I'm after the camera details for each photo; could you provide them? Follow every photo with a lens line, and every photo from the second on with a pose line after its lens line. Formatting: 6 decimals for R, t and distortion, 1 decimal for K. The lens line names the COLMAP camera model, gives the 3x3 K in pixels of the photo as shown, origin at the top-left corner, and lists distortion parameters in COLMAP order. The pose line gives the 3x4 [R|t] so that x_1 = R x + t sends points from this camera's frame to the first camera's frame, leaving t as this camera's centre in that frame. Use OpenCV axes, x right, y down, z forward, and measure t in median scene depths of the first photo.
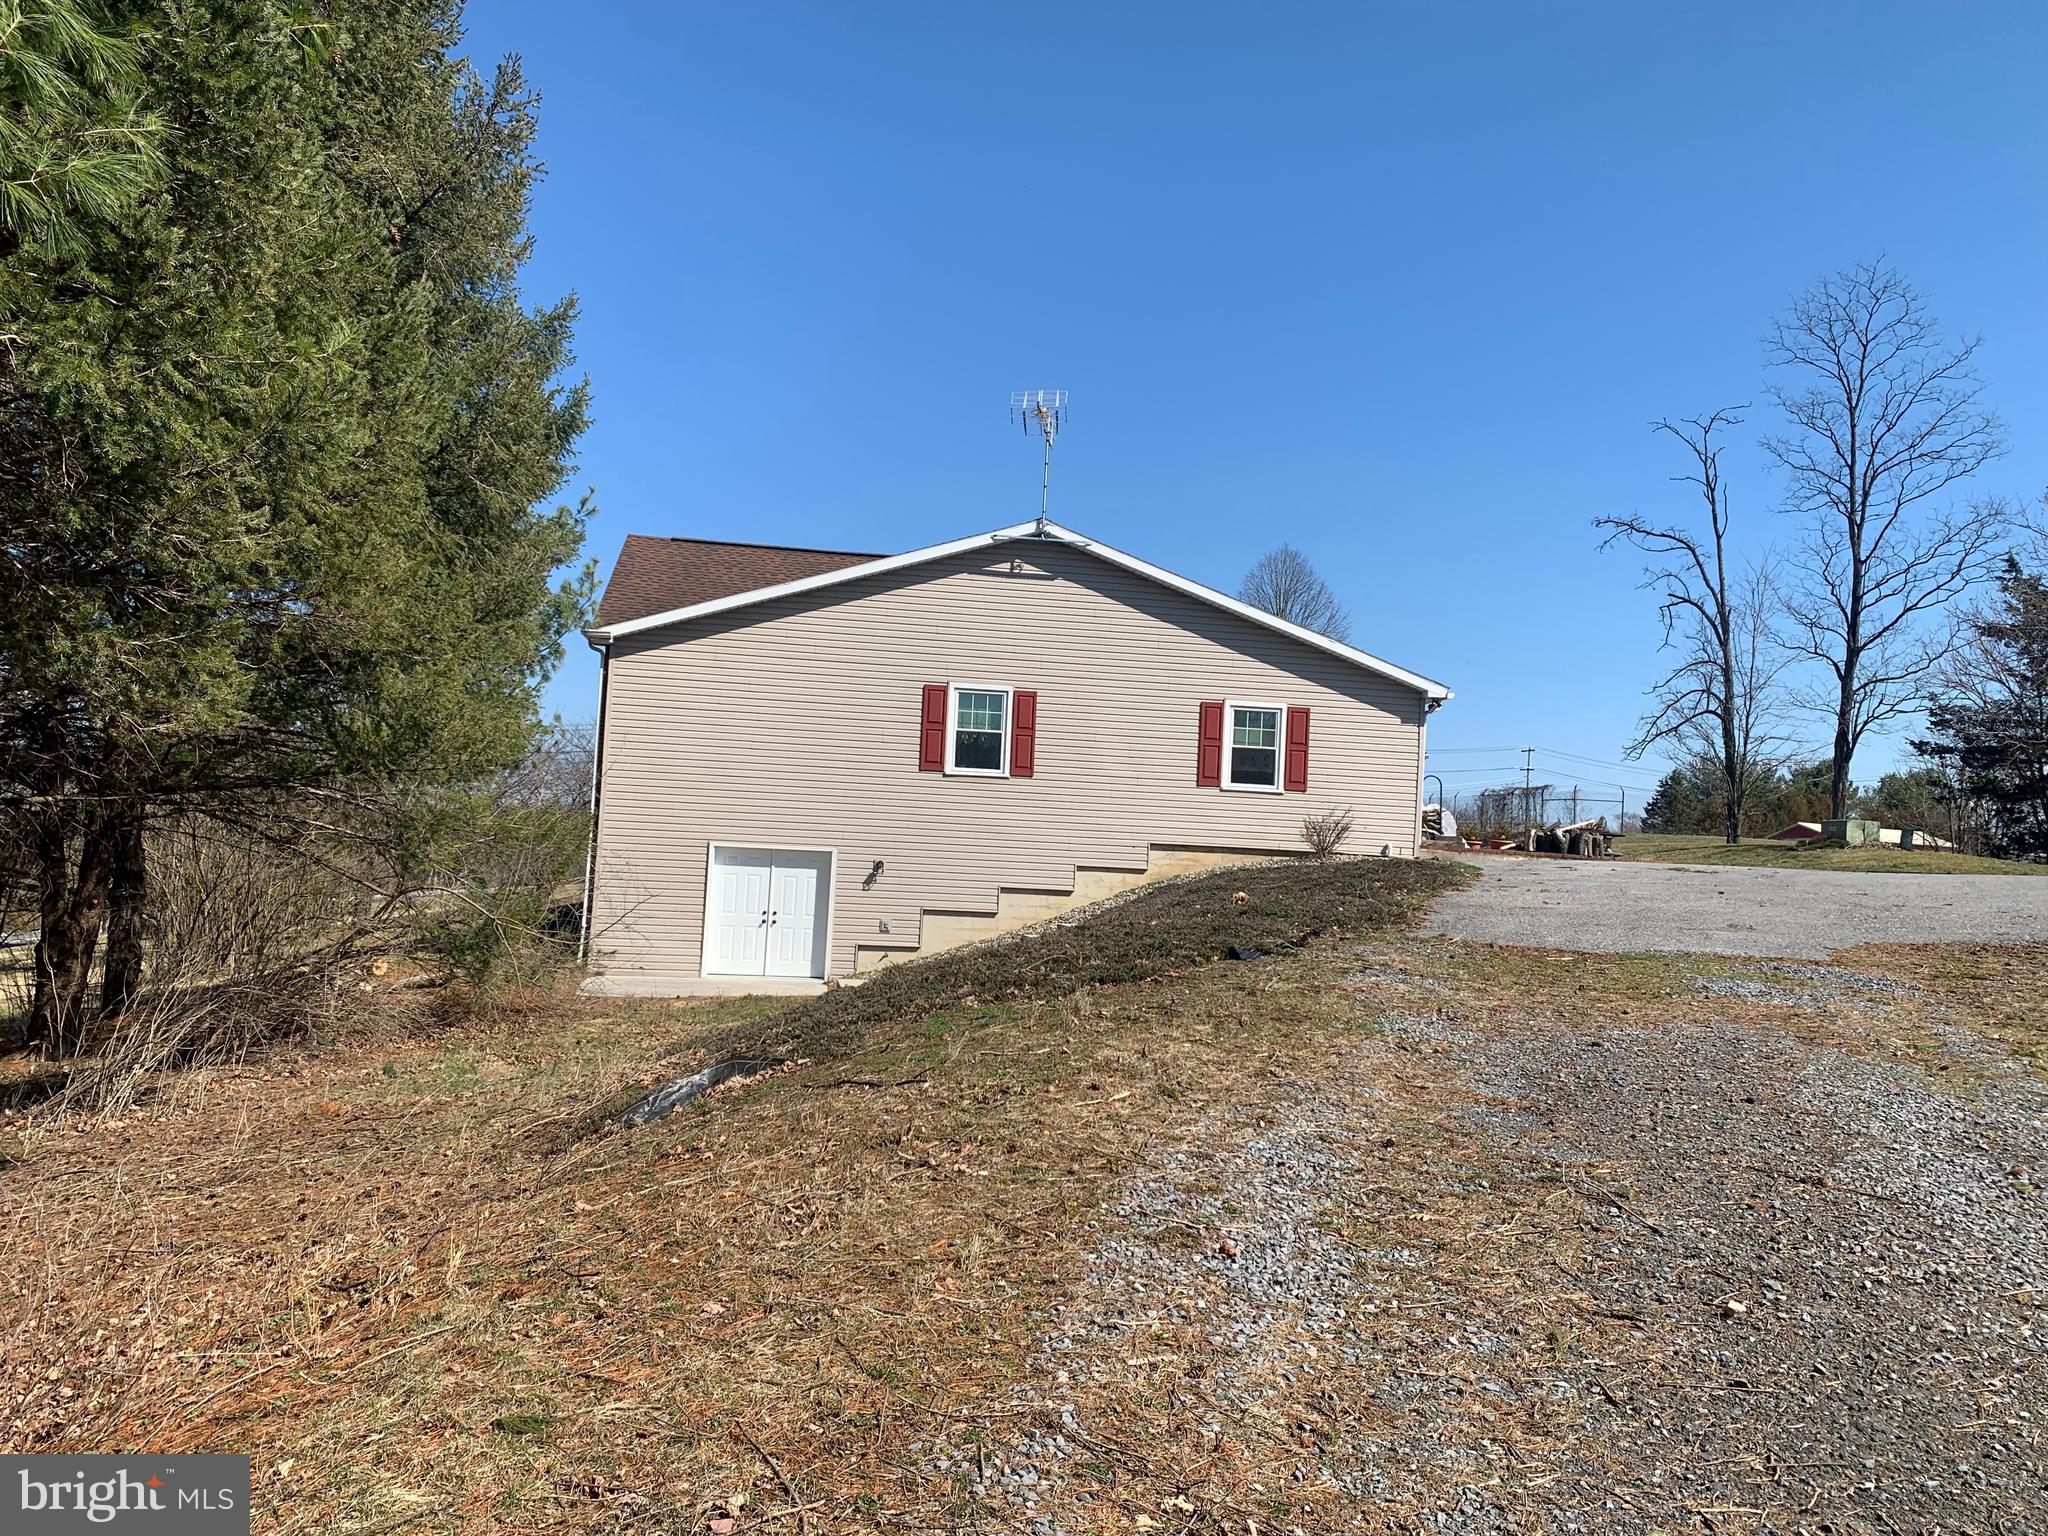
lens RADIAL K [[1541.1, 0, 1008.1], [0, 1541.1, 776.8], [0, 0, 1]] dist [0.000809, 0.006884]
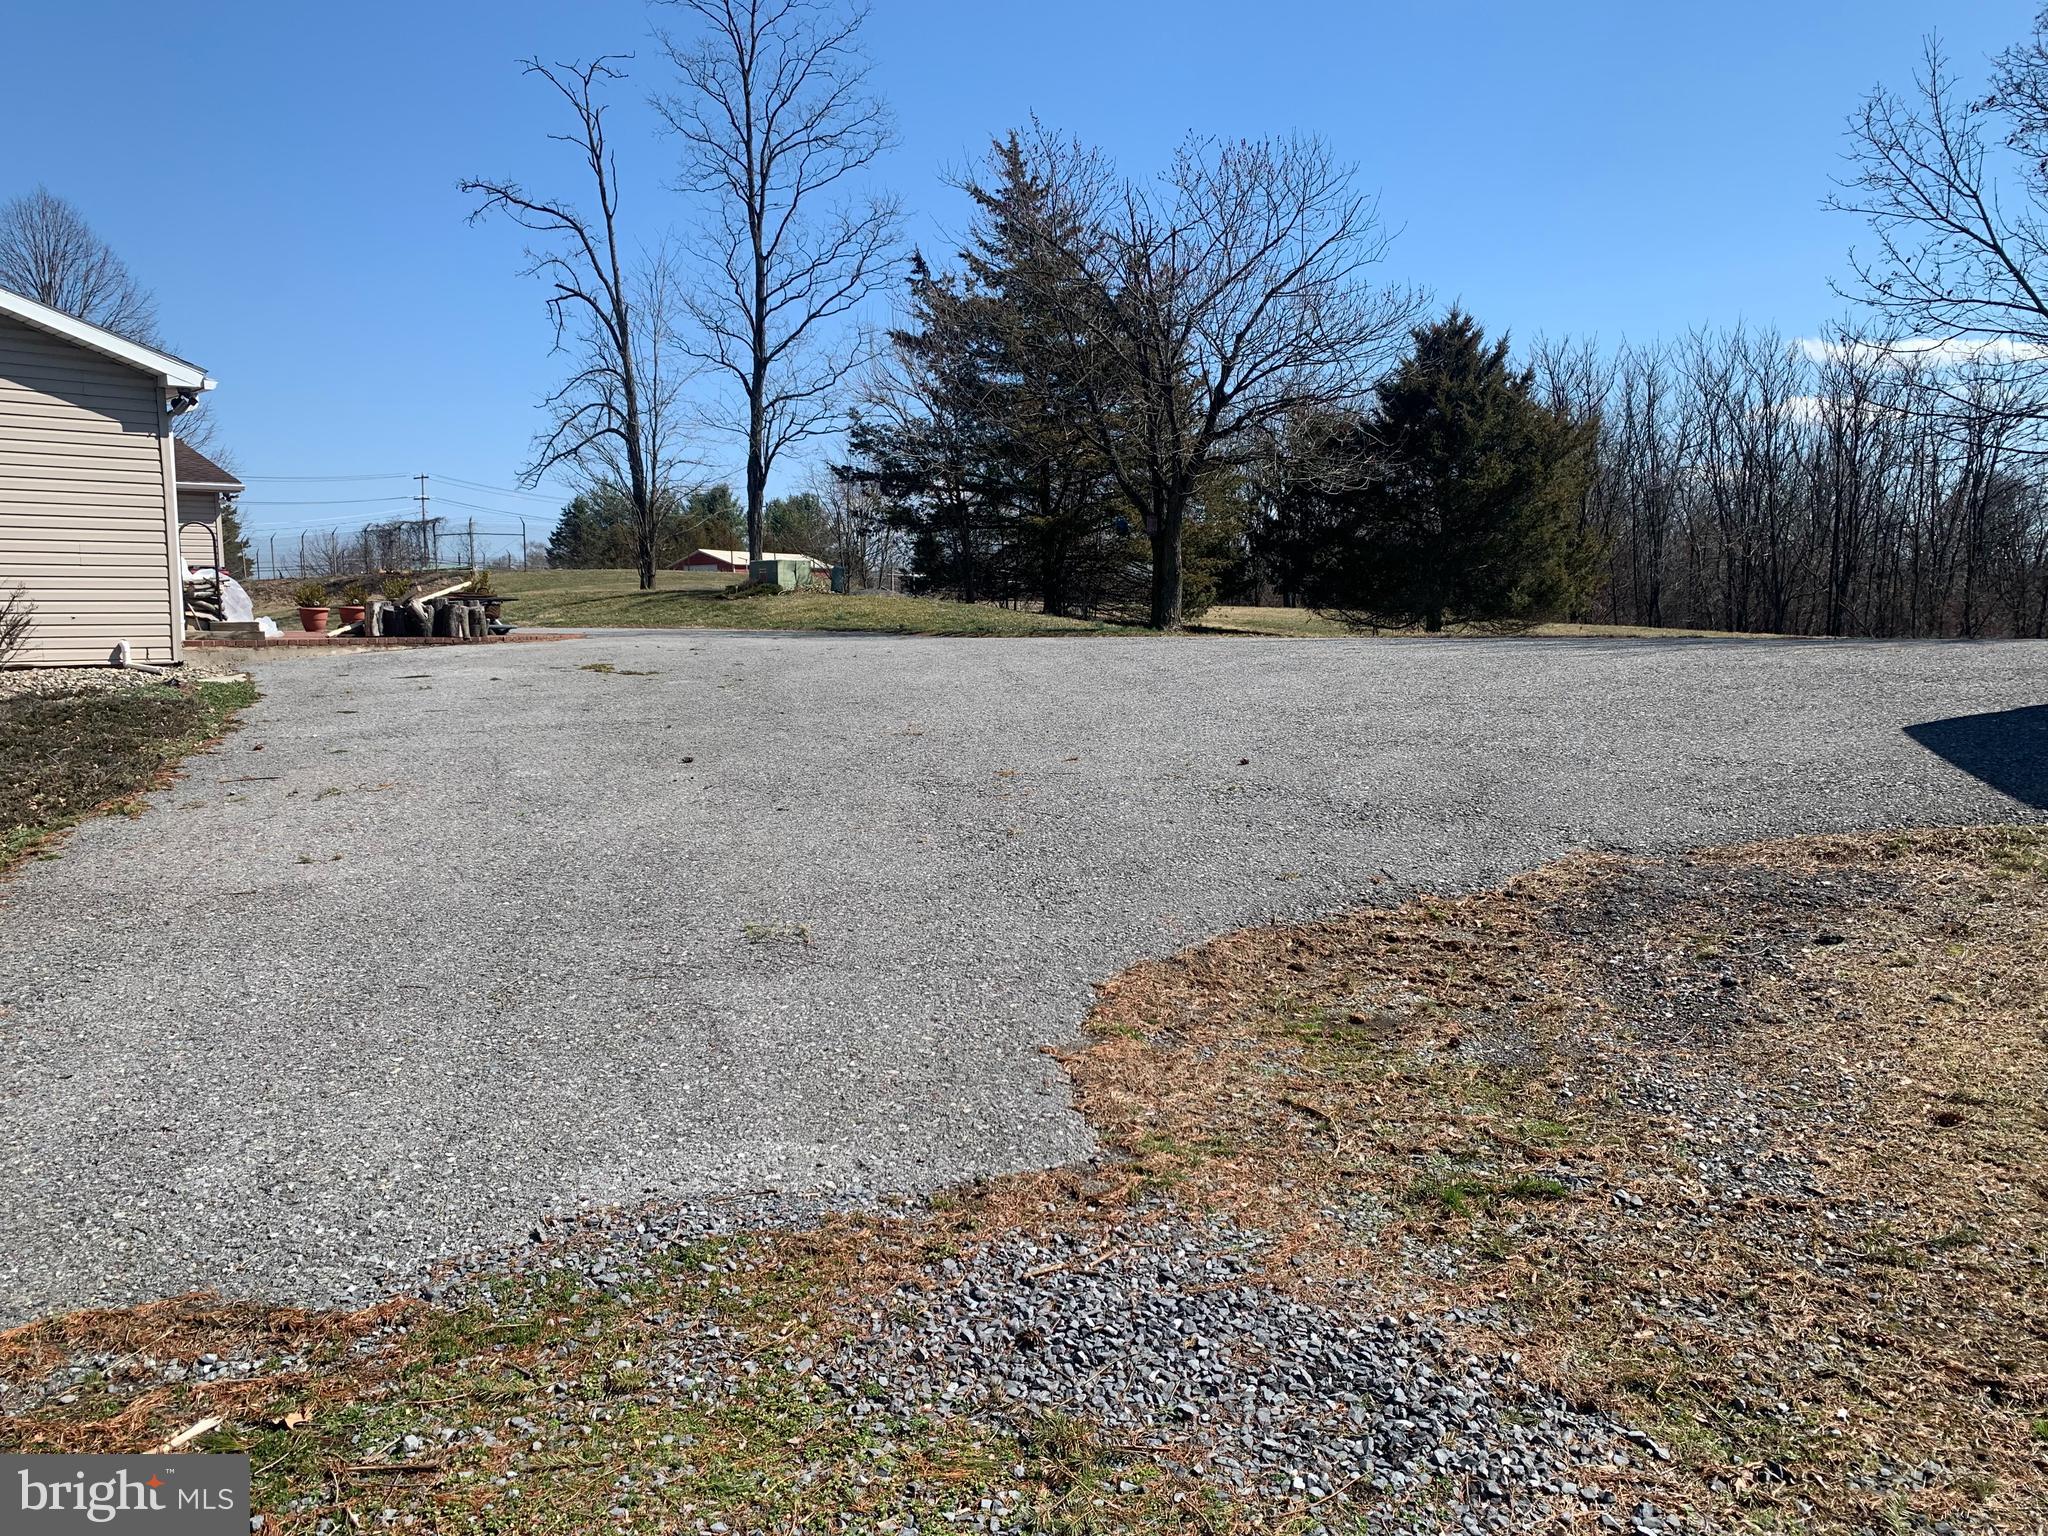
lens RADIAL K [[1541.1, 0, 1018.7], [0, 1541.1, 783.1], [0, 0, 1]] dist [0.000809, 0.006884]
pose [[0.775554, -0.126403, 0.618497, 0.083330], [0.014024, 0.982957, 0.183302, -0.003843], [-0.631125, -0.133487, 0.764109, 0.193886]]
